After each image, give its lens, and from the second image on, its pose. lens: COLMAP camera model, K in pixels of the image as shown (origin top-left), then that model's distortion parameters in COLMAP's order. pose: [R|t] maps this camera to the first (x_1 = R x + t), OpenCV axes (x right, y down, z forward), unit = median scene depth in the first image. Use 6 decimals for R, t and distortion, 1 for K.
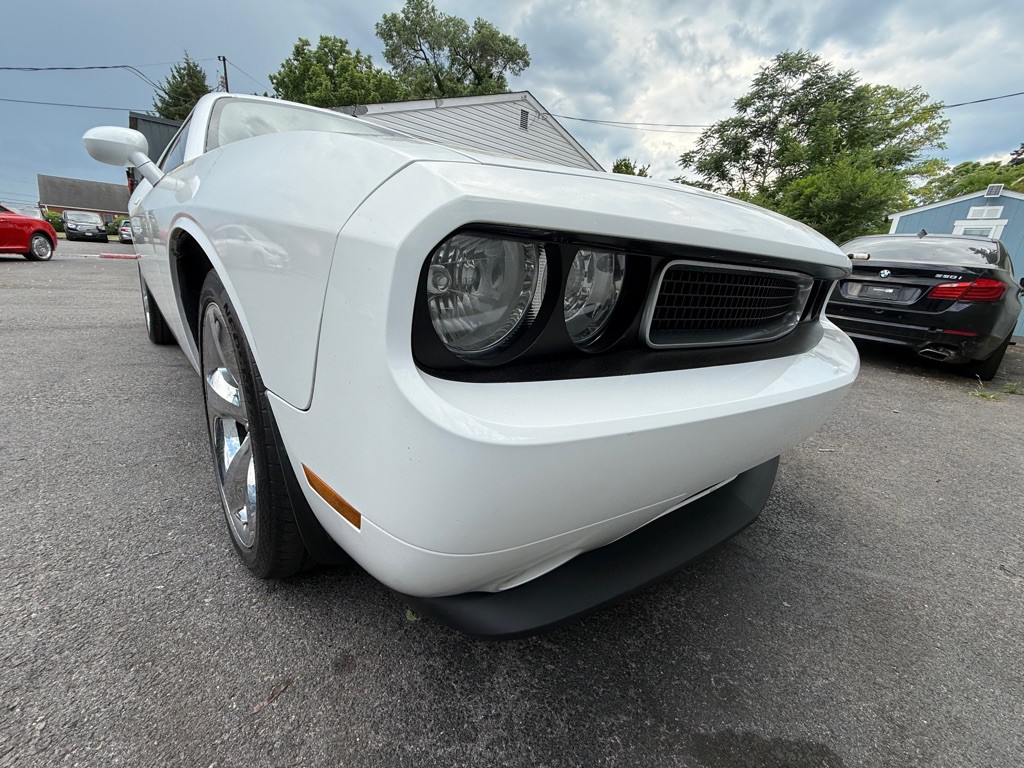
lens RADIAL K [[407.6, 0, 510.5], [0, 407.6, 383.5], [0, 0, 1]] dist [0.000501, -0.000238]
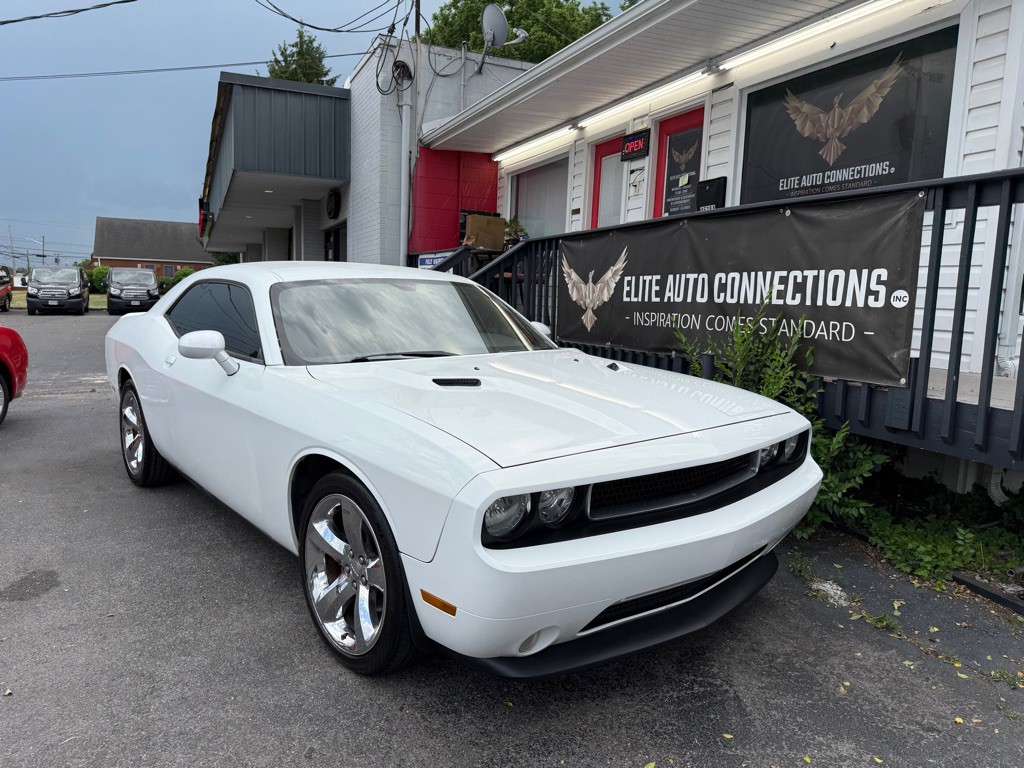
lens RADIAL K [[725.1, 0, 506.6], [0, 725.1, 389.3], [0, 0, 1]] dist [0.046486, -0.067734]
pose [[0.949255, 0.002024, -0.314500, -0.217594], [-0.058781, 0.983500, -0.171090, -0.112888], [0.308965, 0.180895, 0.933712, 0.232538]]
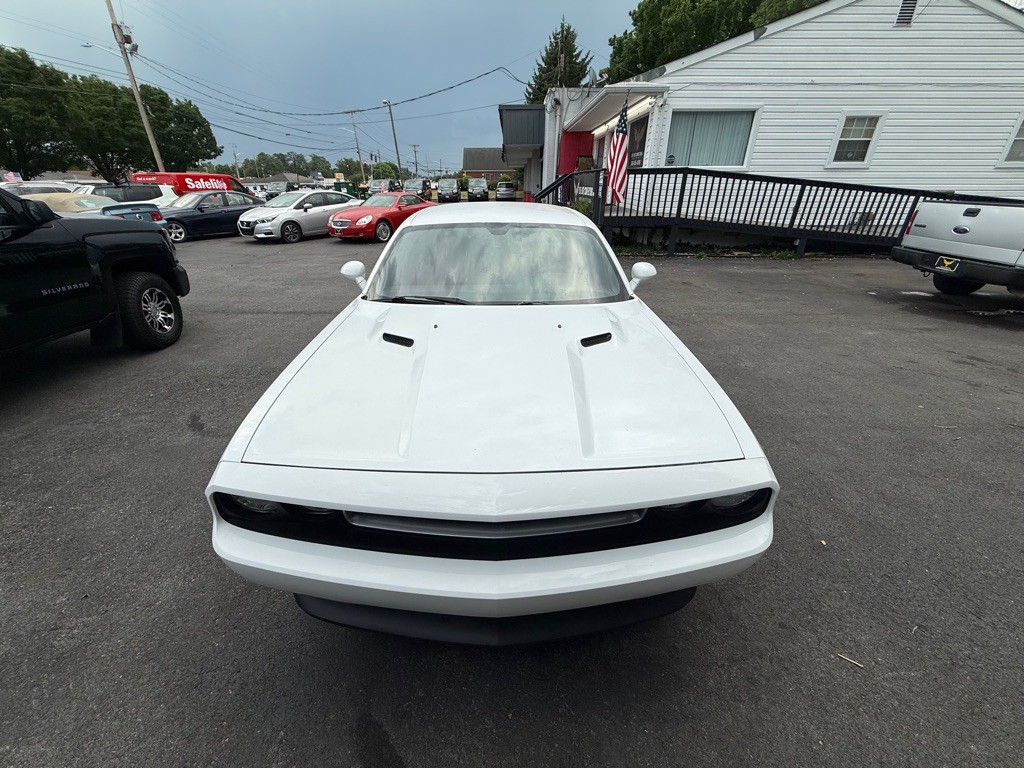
lens RADIAL K [[407.6, 0, 510.5], [0, 407.6, 383.5], [0, 0, 1]] dist [0.000501, -0.000238]
pose [[0.746441, 0.228342, -0.625049, 0.057136], [-0.139625, 0.972118, 0.188392, -0.035445], [0.650639, -0.053351, 0.757511, 0.001462]]
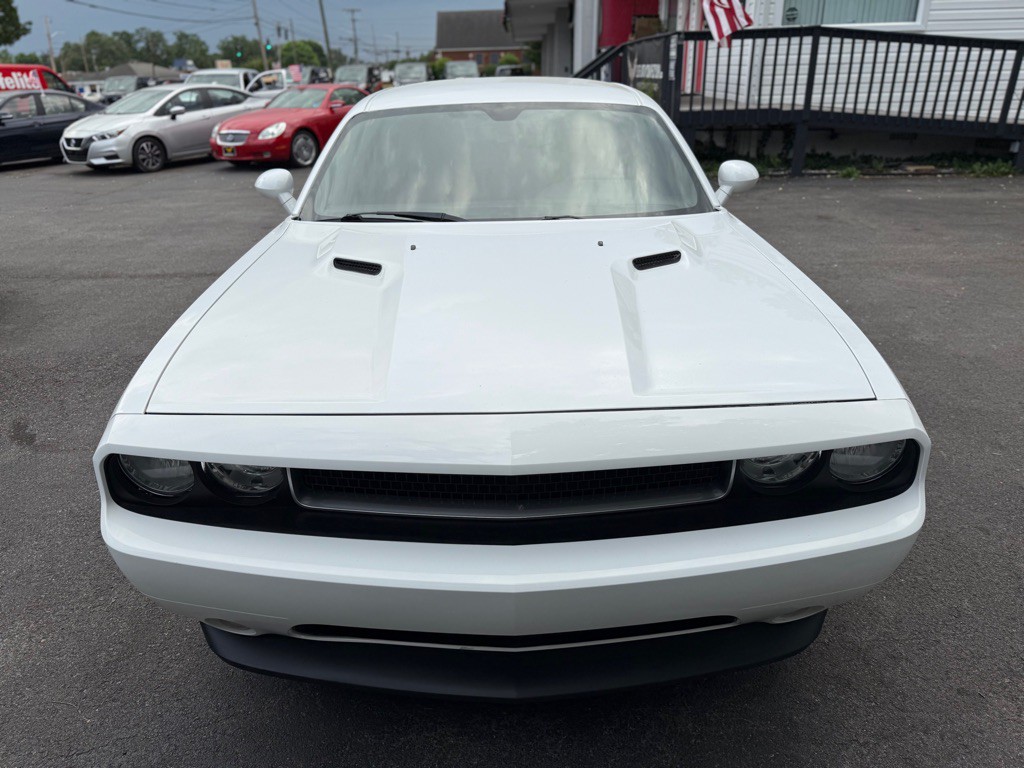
lens RADIAL K [[728.8, 0, 507.0], [0, 728.8, 379.6], [0, 0, 1]] dist [0.001805, -0.008860]
pose [[0.734808, 0.180831, -0.653725, 0.067359], [-0.119315, 0.983238, 0.137867, -0.026450], [0.667698, -0.023307, 0.744067, -0.009298]]
